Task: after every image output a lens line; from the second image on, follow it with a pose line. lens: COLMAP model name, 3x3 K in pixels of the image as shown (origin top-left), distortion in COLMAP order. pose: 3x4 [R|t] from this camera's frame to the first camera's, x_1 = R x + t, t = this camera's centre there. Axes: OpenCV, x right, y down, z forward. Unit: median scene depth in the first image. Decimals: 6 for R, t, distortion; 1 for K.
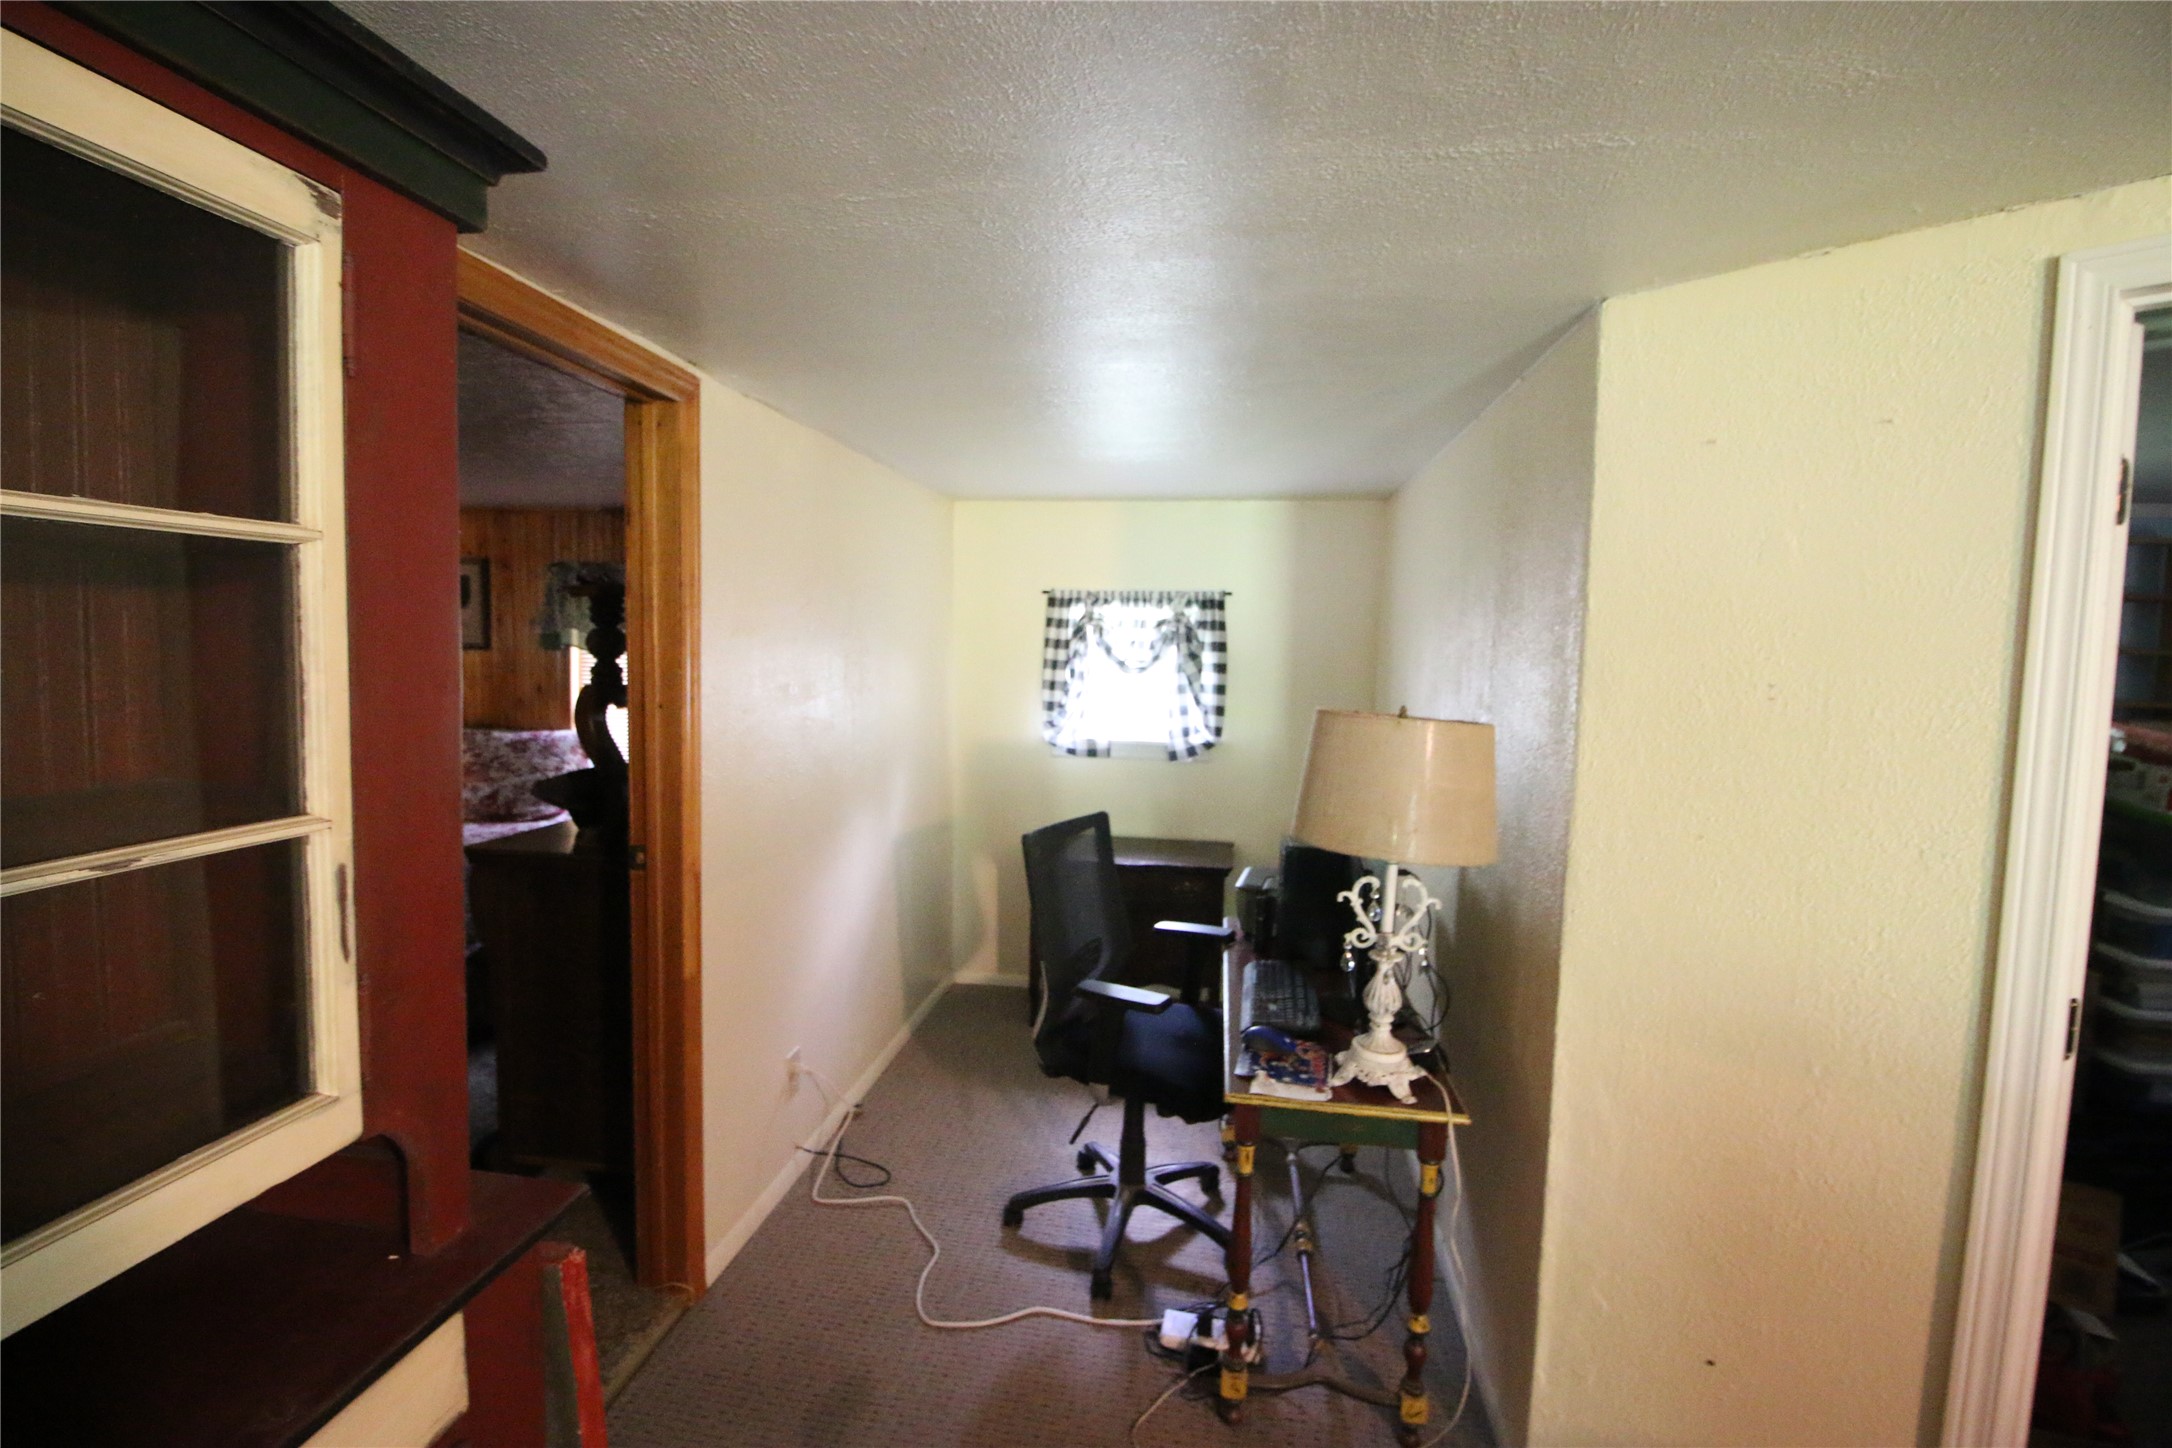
lens RADIAL K [[1013.3, 0, 1079.5], [0, 1013.3, 719.5], [0, 0, 1]] dist [-0.009510, -0.005004]
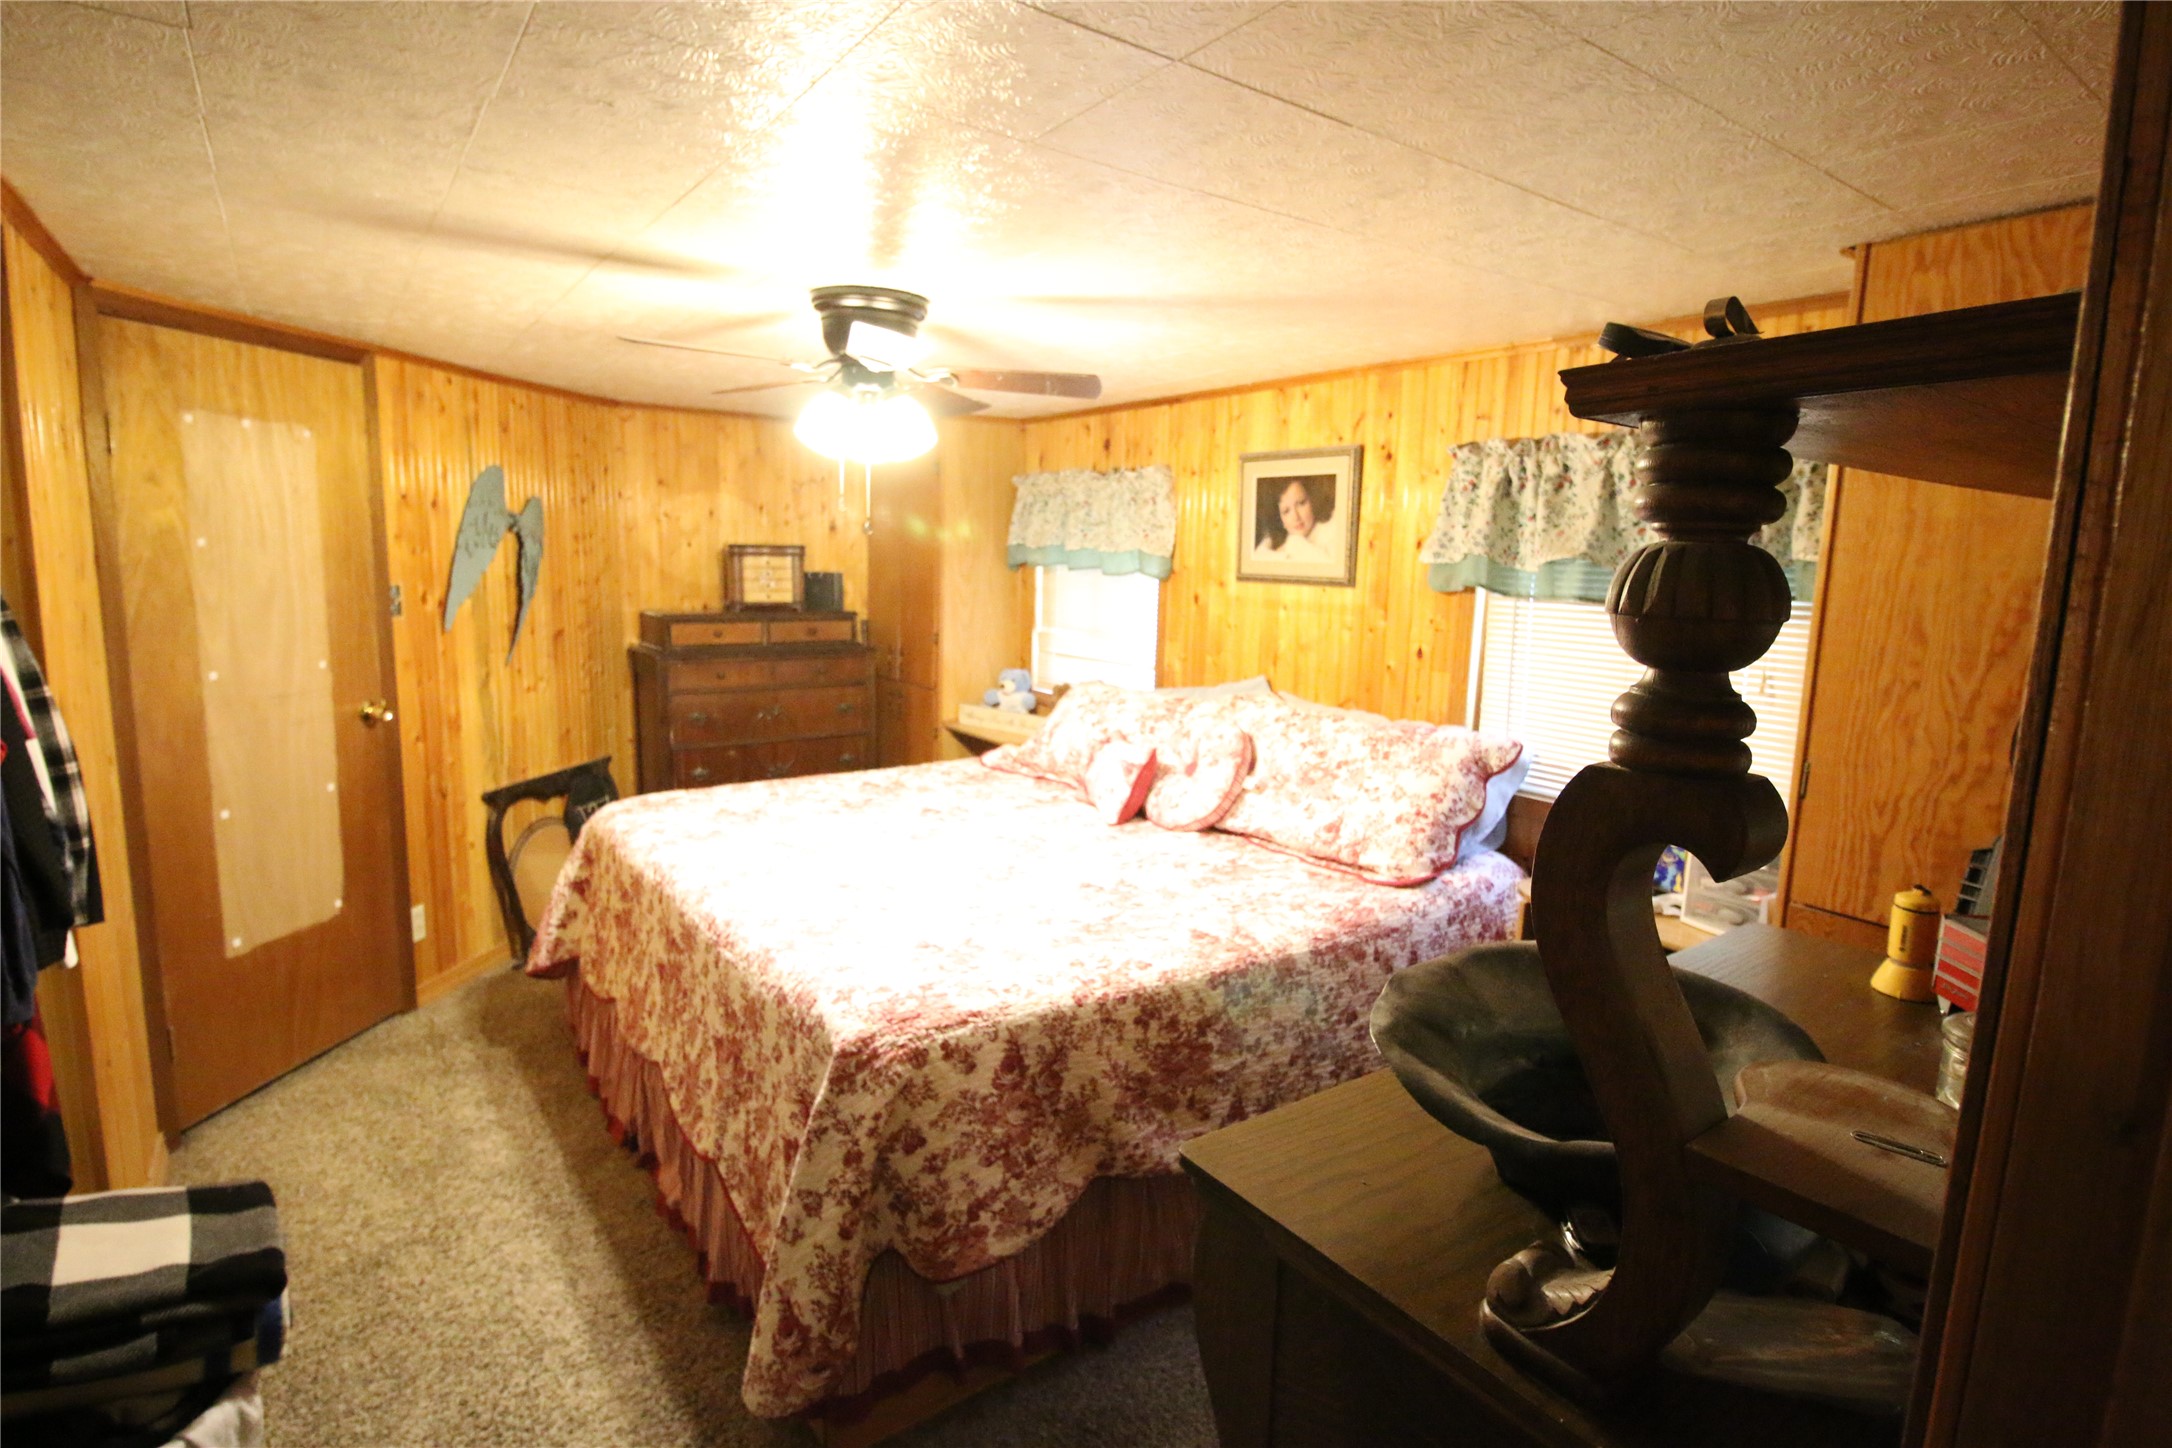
lens RADIAL K [[1072.3, 0, 1077.5], [0, 1072.3, 705.7], [0, 0, 1]] dist [0.008927, 0.000632]
pose [[0.696120, 0.097908, -0.711218, -0.224301], [-0.066473, 0.995192, 0.071939, -0.034639], [0.714842, -0.002802, 0.699281, 0.416418]]
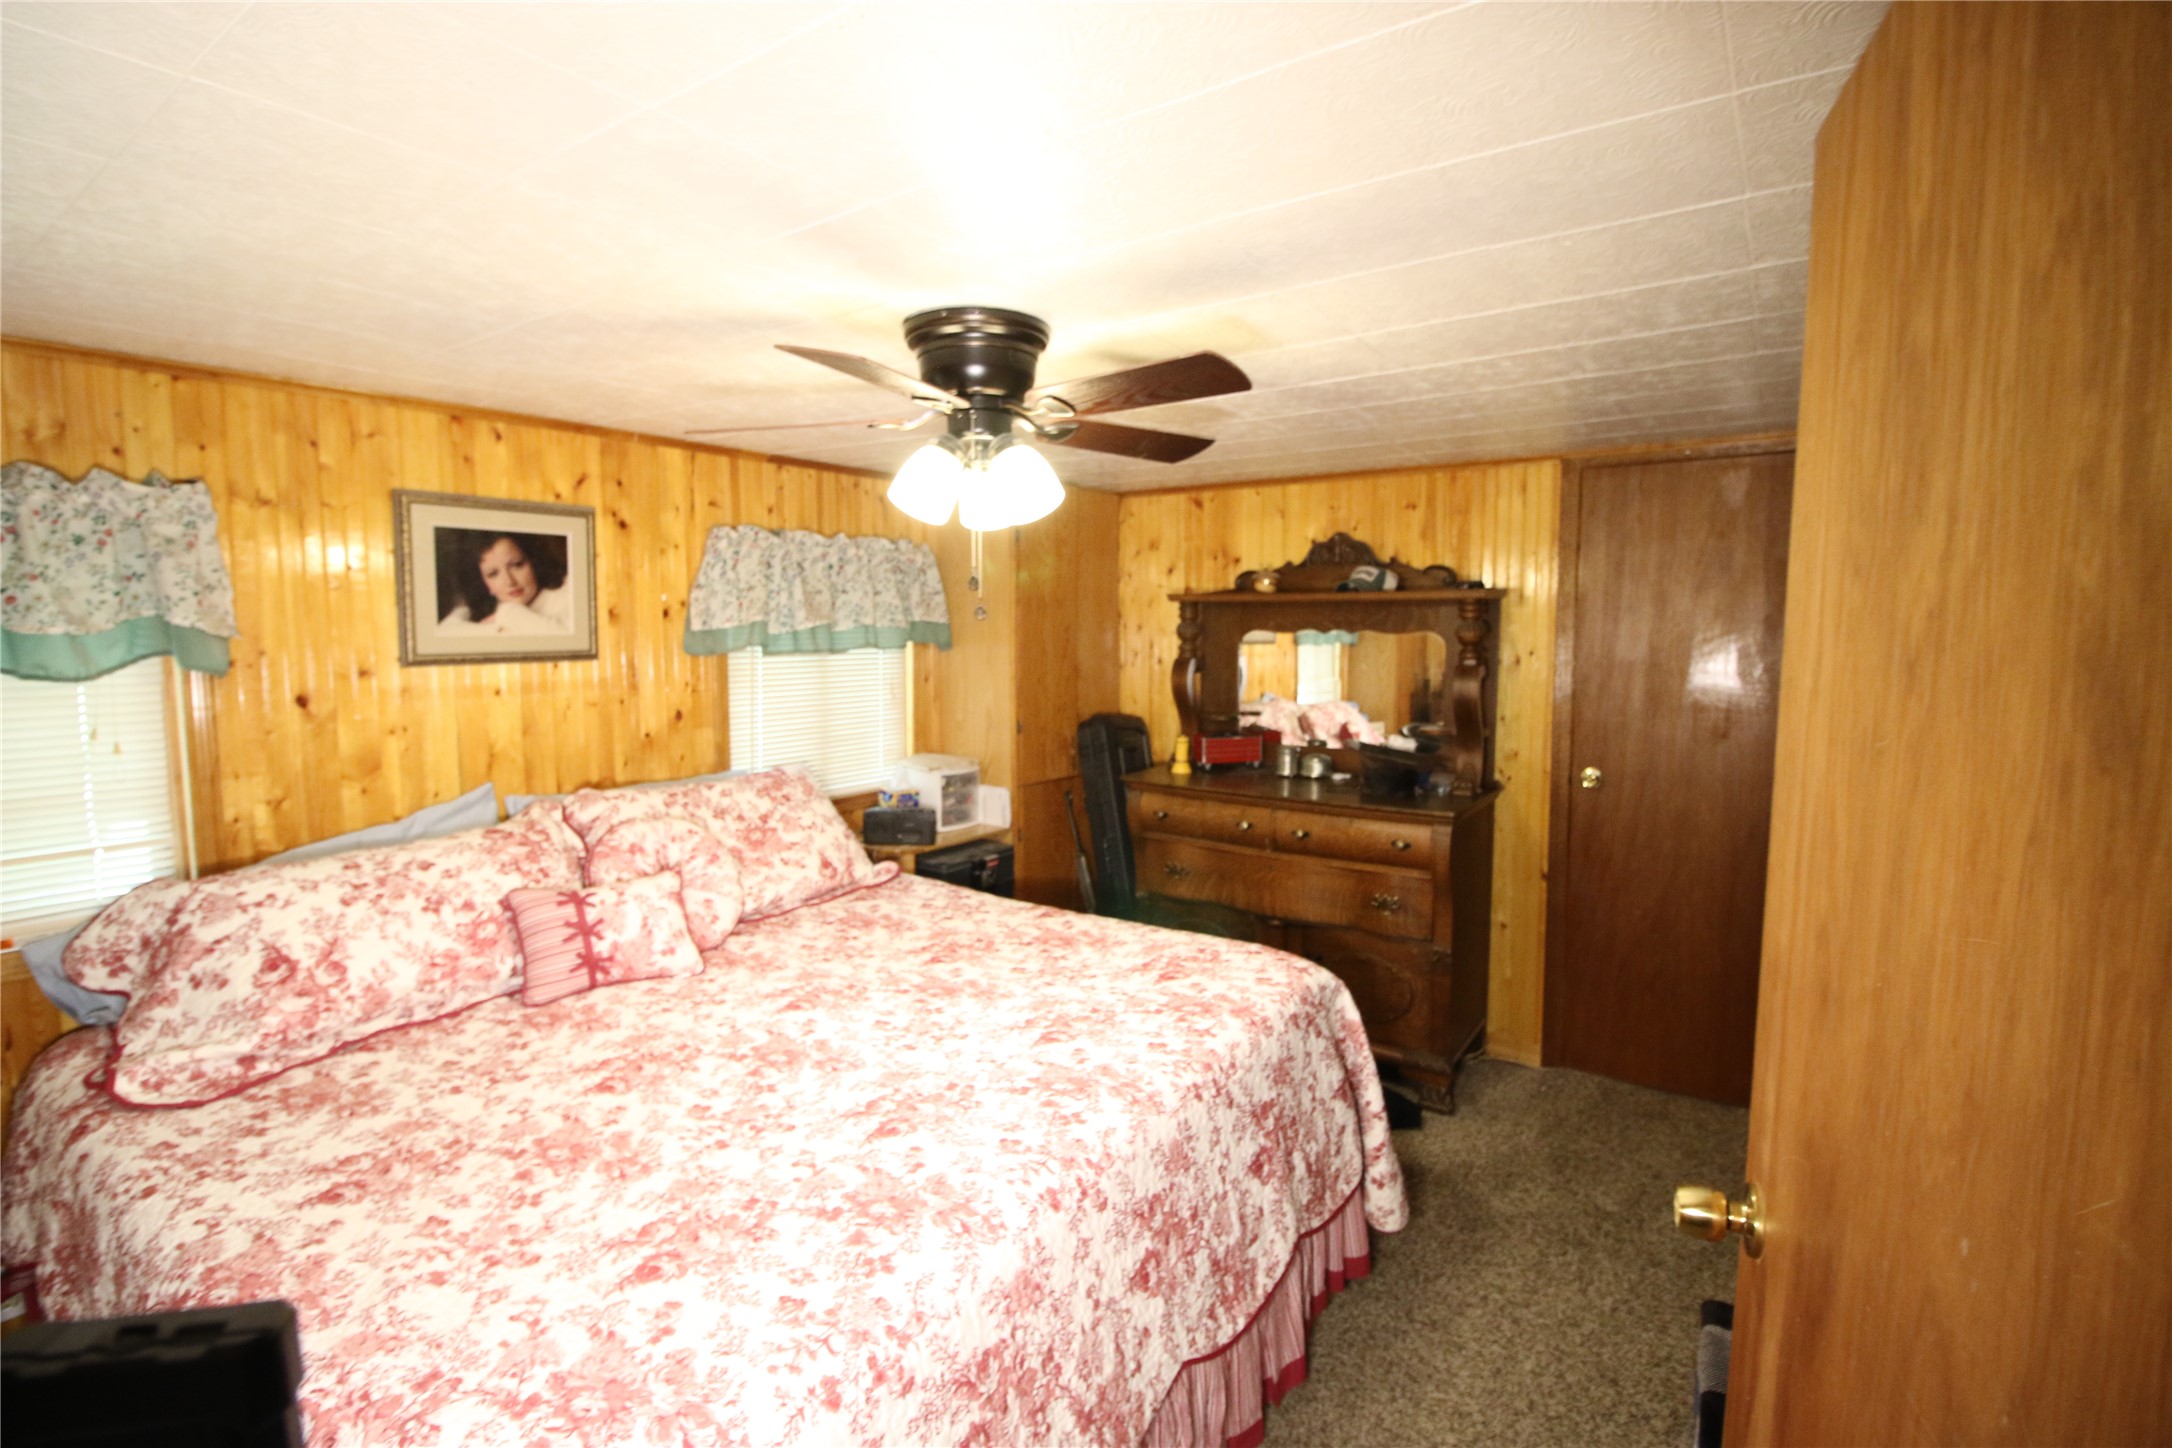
lens RADIAL K [[1013.3, 0, 1078.8], [0, 1013.3, 721.0], [0, 0, 1]] dist [-0.009510, -0.005004]
pose [[0.442107, -0.114070, 0.889679, -1.061454], [0.094007, 0.992311, 0.080515, -0.058915], [-0.892022, 0.048040, 0.449431, 0.502324]]
